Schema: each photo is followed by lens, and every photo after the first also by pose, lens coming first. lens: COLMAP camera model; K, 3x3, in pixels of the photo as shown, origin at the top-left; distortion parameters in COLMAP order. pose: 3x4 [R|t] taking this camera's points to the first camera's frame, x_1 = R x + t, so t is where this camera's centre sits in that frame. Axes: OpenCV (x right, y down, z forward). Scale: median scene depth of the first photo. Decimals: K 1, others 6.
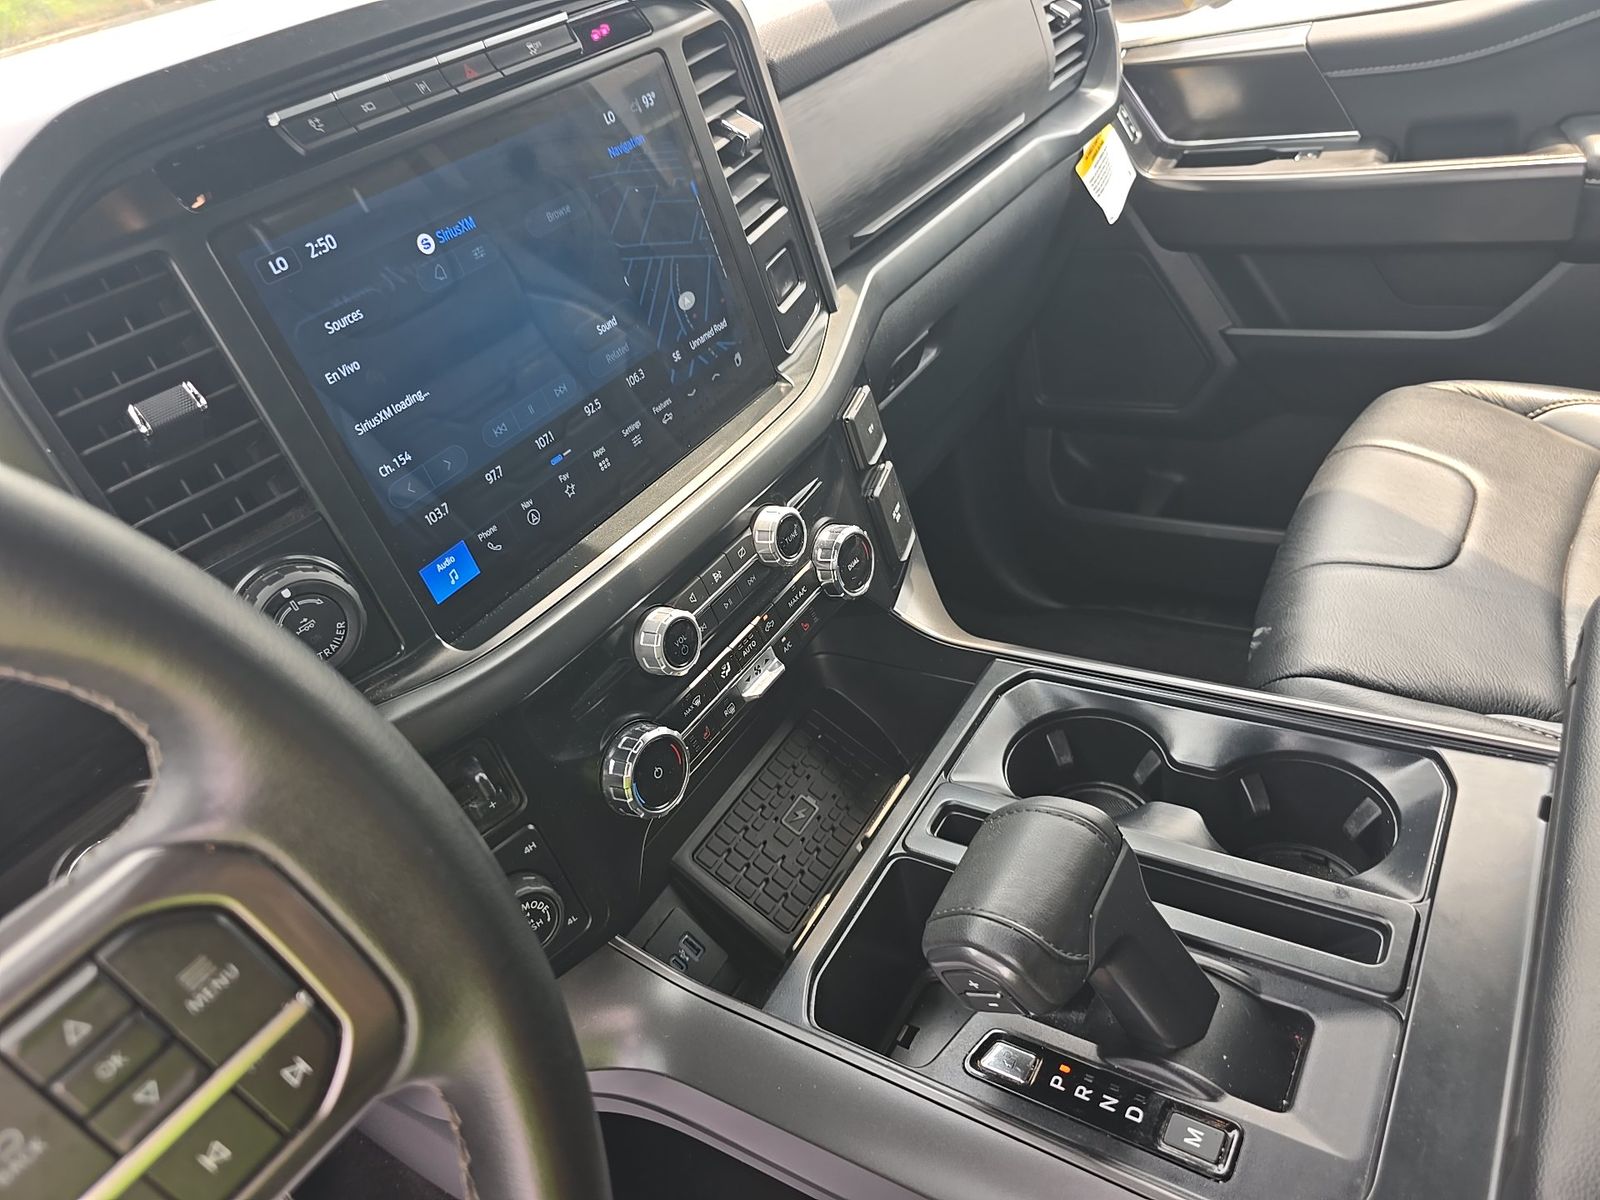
lens RADIAL K [[1072.4, 0, 800.0], [0, 1072.4, 600.0], [0, 0, 1]] dist [0.048679, -0.044725]
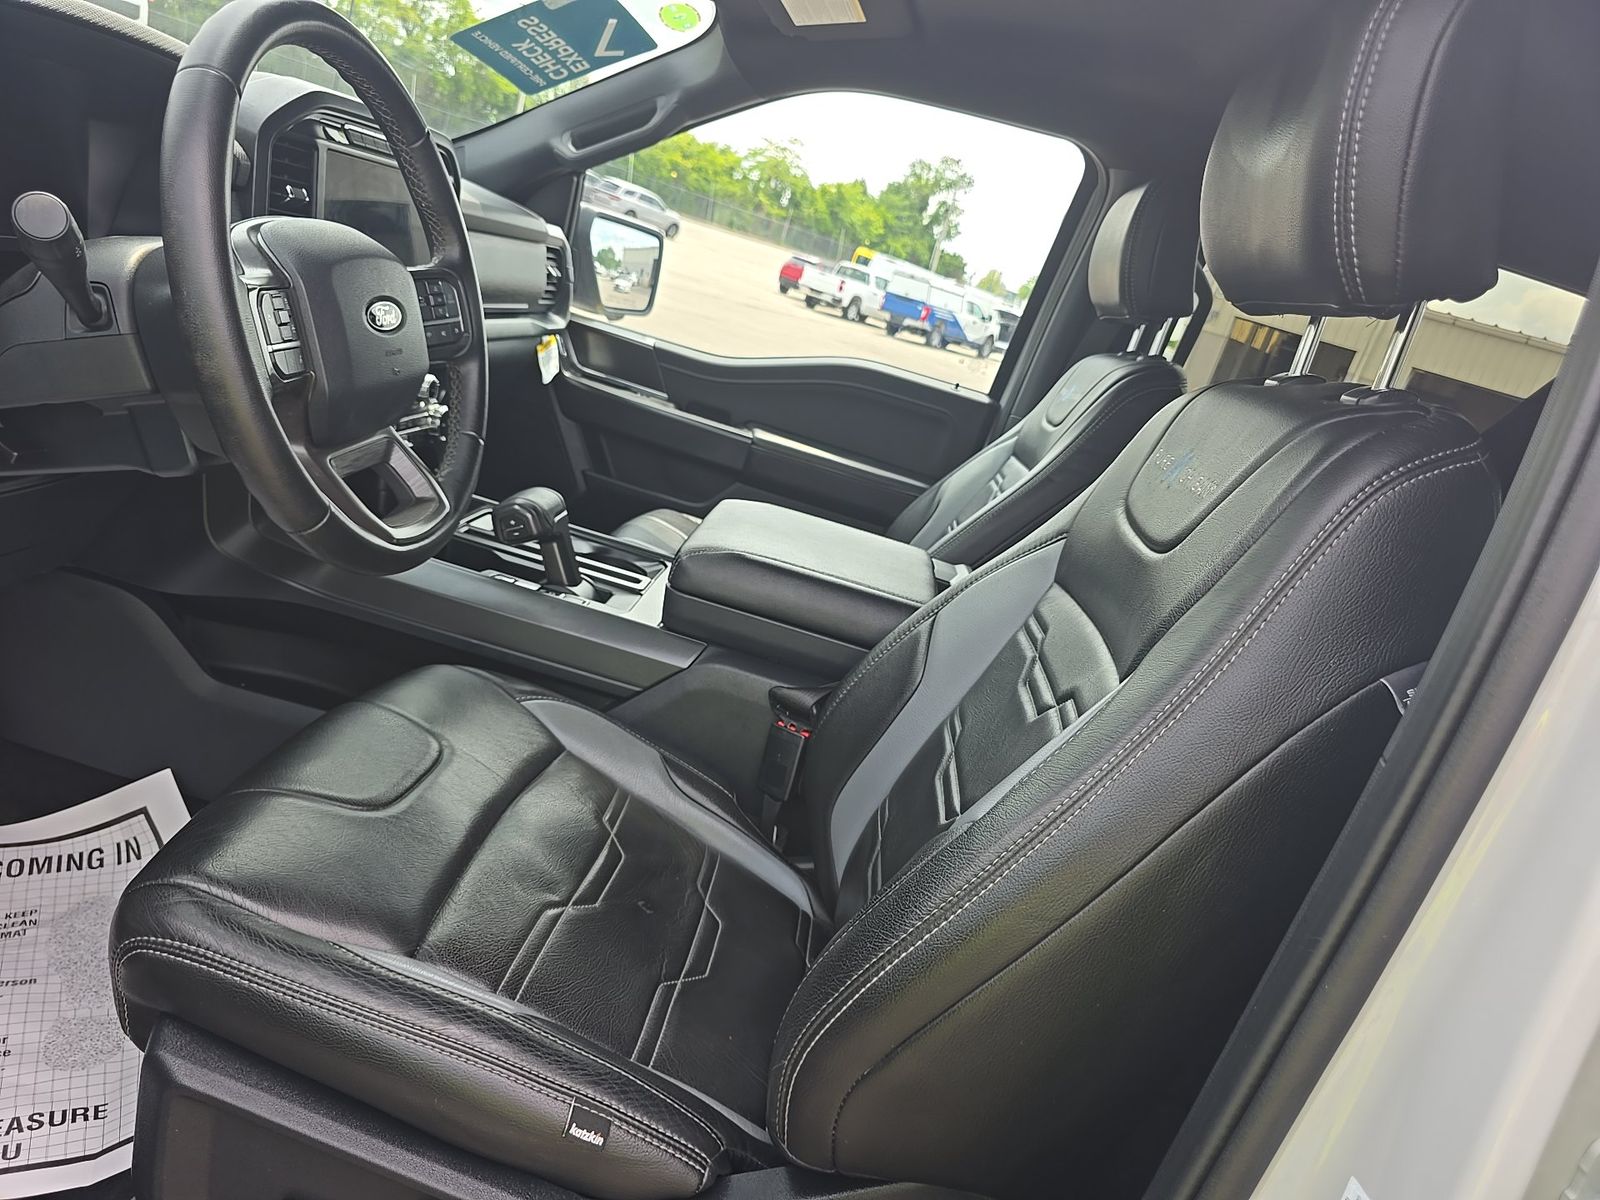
lens RADIAL K [[1086.7, 0, 801.5], [0, 1086.7, 573.0], [0, 0, 1]] dist [0.048164, -0.048620]
pose [[0.762577, 0.321671, 0.561252, -0.529776], [-0.130221, 0.926178, -0.353889, 0.912266], [-0.633655, 0.196781, 0.748170, -0.988474]]
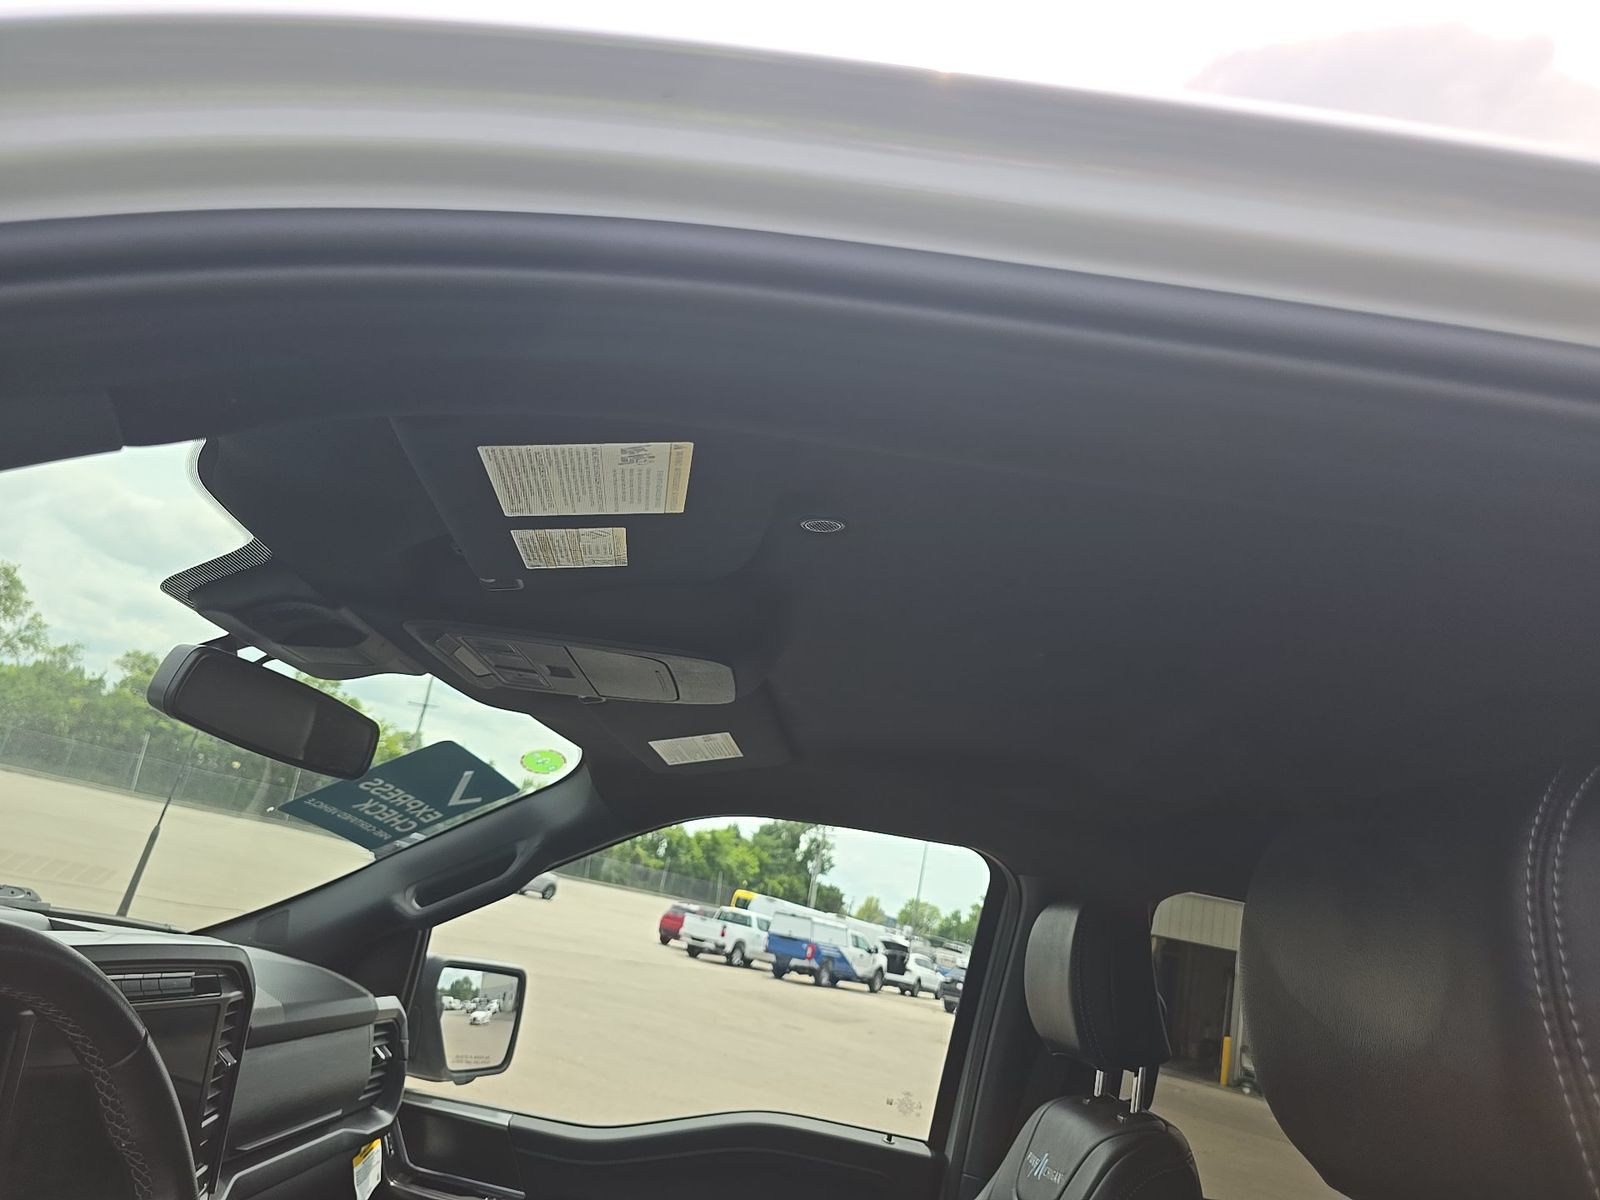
lens RADIAL K [[1072.4, 0, 800.0], [0, 1072.4, 600.0], [0, 0, 1]] dist [0.048679, -0.044725]
pose [[0.749409, 0.522332, 0.406885, -0.445409], [0.005892, 0.609244, -0.792961, 0.476296], [-0.662081, 0.596650, 0.453495, -0.790618]]
